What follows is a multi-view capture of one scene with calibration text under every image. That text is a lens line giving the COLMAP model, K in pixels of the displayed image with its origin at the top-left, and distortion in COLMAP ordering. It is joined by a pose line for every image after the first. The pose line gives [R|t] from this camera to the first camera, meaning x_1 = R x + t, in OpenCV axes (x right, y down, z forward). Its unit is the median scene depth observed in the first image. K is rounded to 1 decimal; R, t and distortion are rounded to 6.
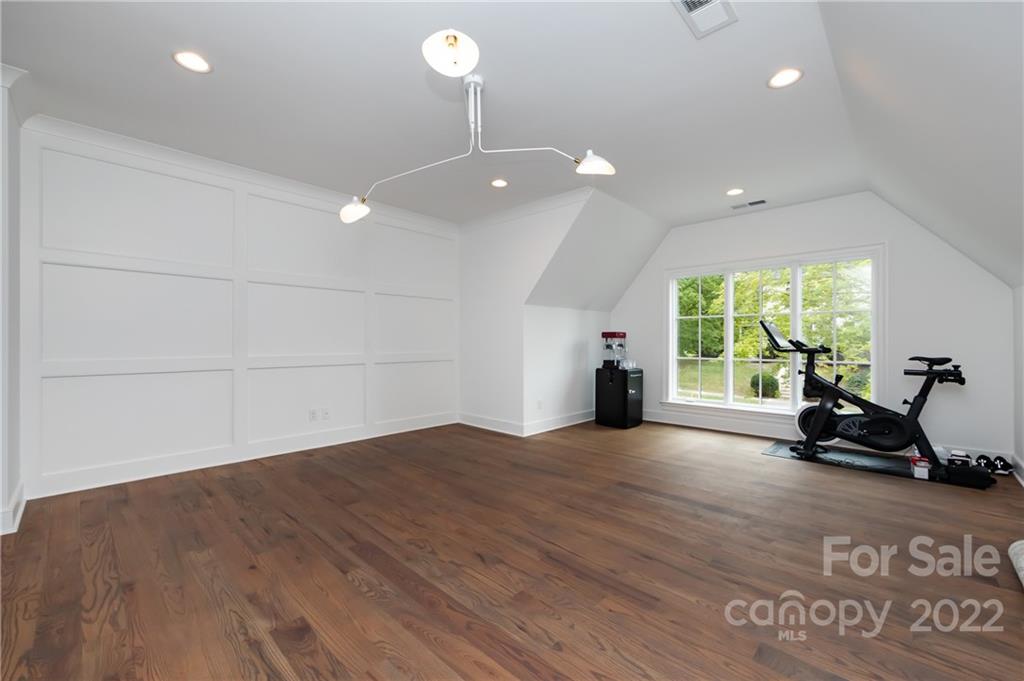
lens RADIAL K [[410.5, 0, 513.7], [0, 410.5, 340.7], [0, 0, 1]] dist [0.000493, 0.000051]
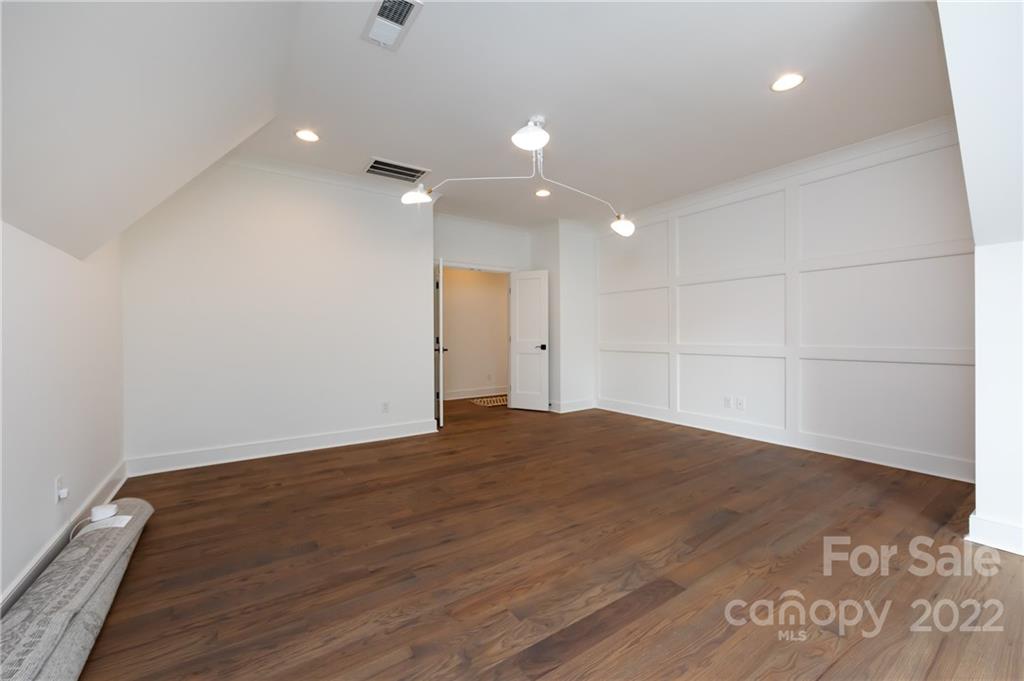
lens RADIAL K [[410.5, 0, 513.7], [0, 410.5, 340.7], [0, 0, 1]] dist [0.000493, 0.000051]
pose [[-0.214871, 0.015530, -0.976519, 1.098736], [0.006287, 0.999875, 0.014518, 0.009973], [0.976622, -0.003020, -0.214942, 1.183924]]
